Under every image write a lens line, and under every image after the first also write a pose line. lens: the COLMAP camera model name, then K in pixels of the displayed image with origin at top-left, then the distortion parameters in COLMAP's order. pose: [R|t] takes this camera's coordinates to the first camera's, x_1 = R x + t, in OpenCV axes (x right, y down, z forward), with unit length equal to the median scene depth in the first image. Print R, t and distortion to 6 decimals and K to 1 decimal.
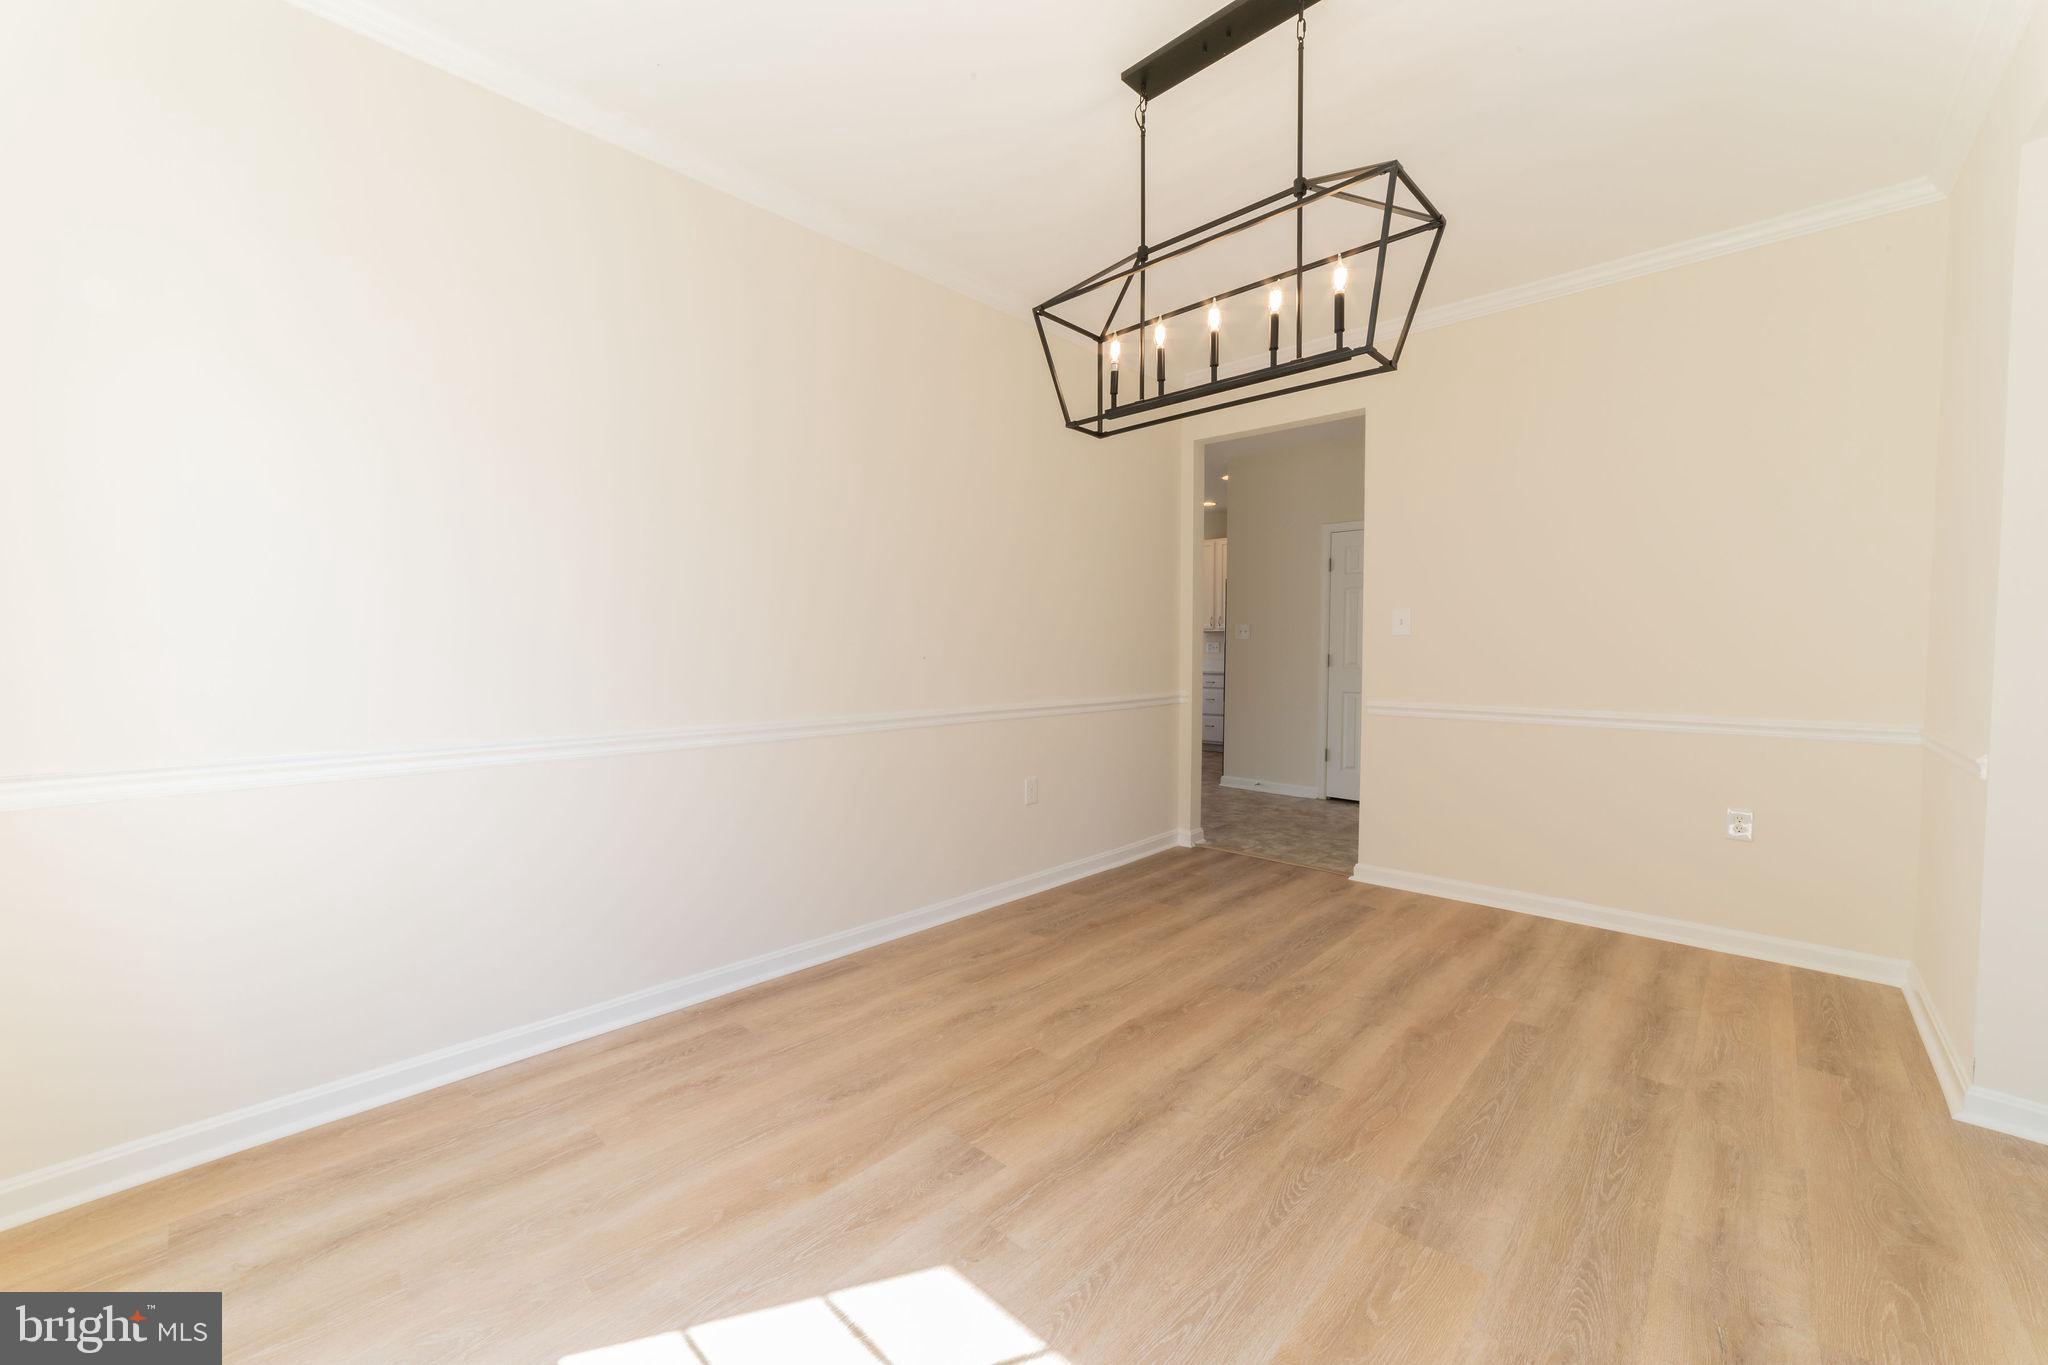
lens RADIAL K [[797.0, 0, 1020.6], [0, 797.0, 679.8], [0, 0, 1]] dist [-0.021993, 0.007848]
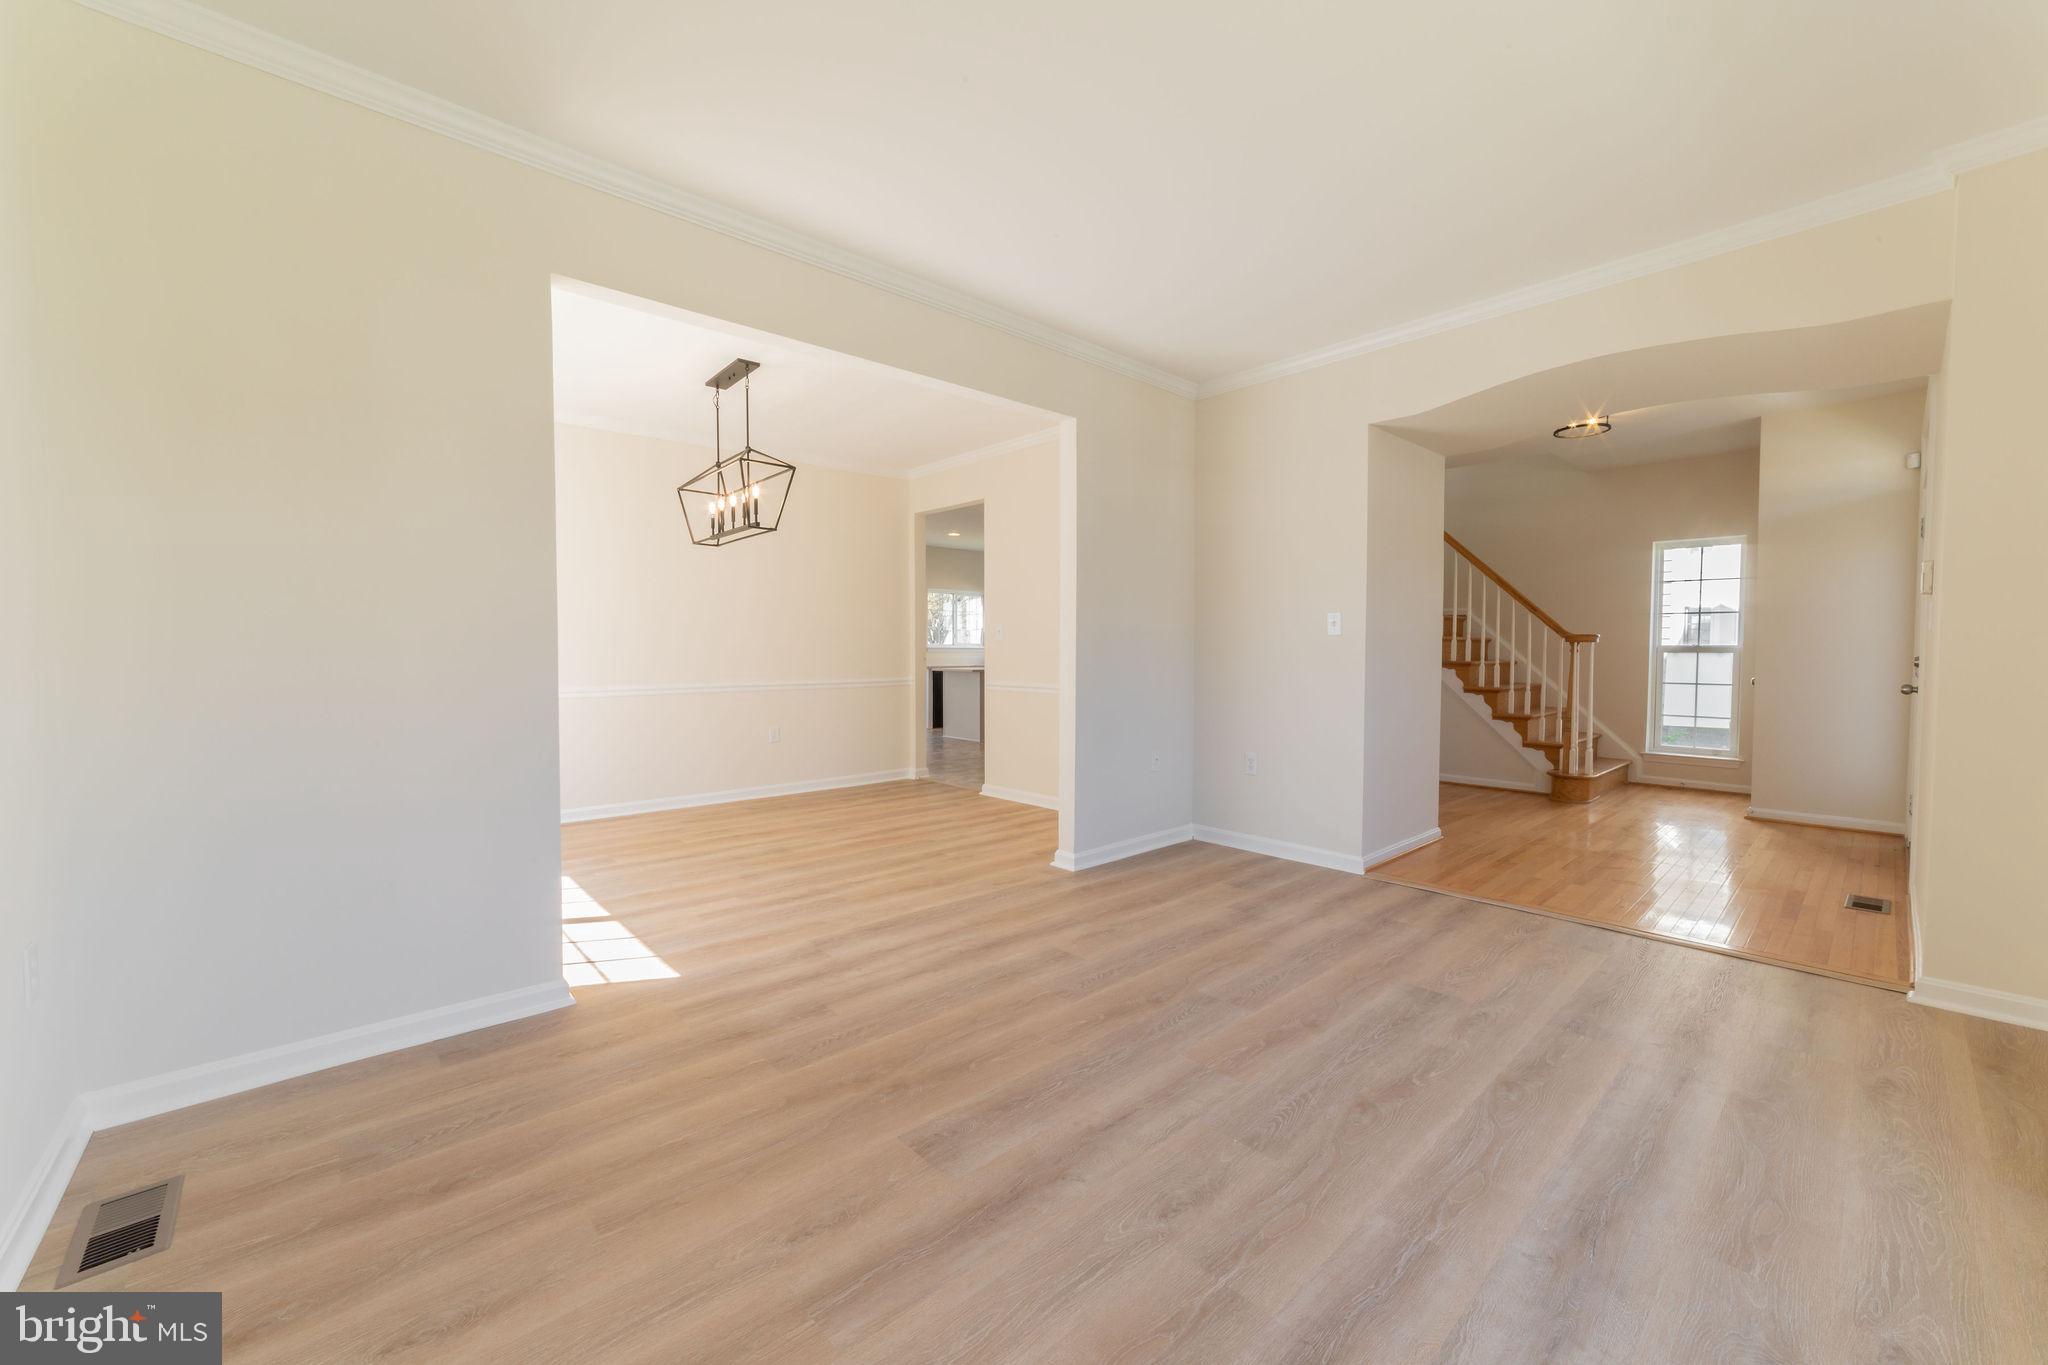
lens RADIAL K [[797.0, 0, 1020.6], [0, 797.0, 679.8], [0, 0, 1]] dist [-0.021993, 0.007848]
pose [[0.996823, 0.001733, -0.079634, 1.060632], [-0.001680, 0.999998, 0.000734, 0.037697], [0.079636, -0.000598, 0.996824, -0.996870]]
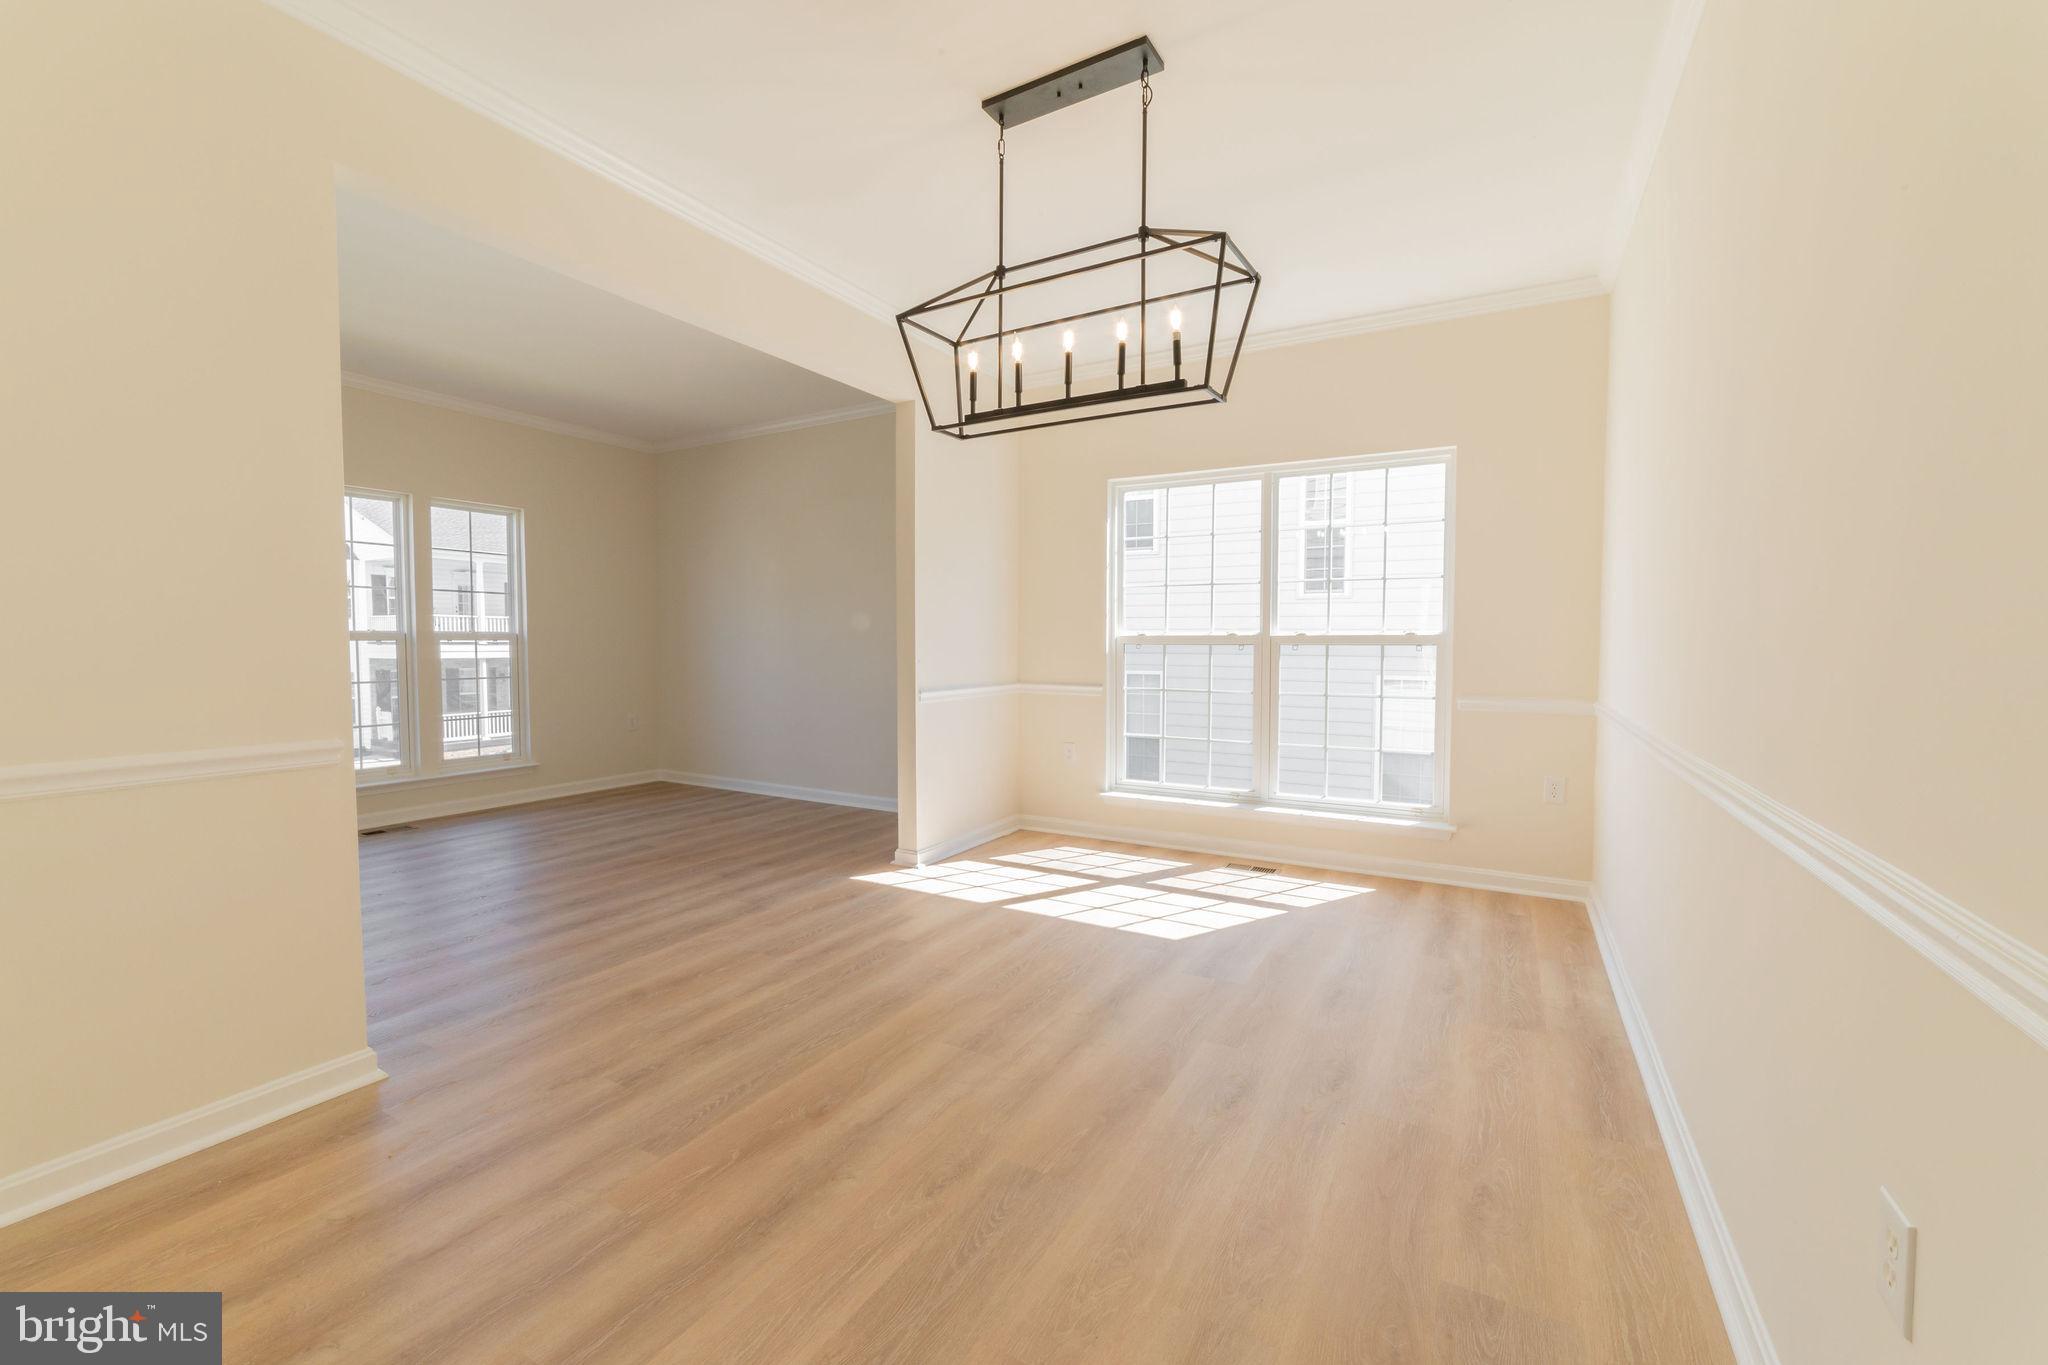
lens RADIAL K [[825.9, 0, 1035.0], [0, 825.9, 682.1], [0, 0, 1]] dist [-0.022675, 0.000017]
pose [[-0.968215, 0.008067, -0.249990, 0.501386], [-0.014726, 0.995907, 0.089173, -0.071337], [0.249687, 0.090020, -0.964133, 1.846547]]
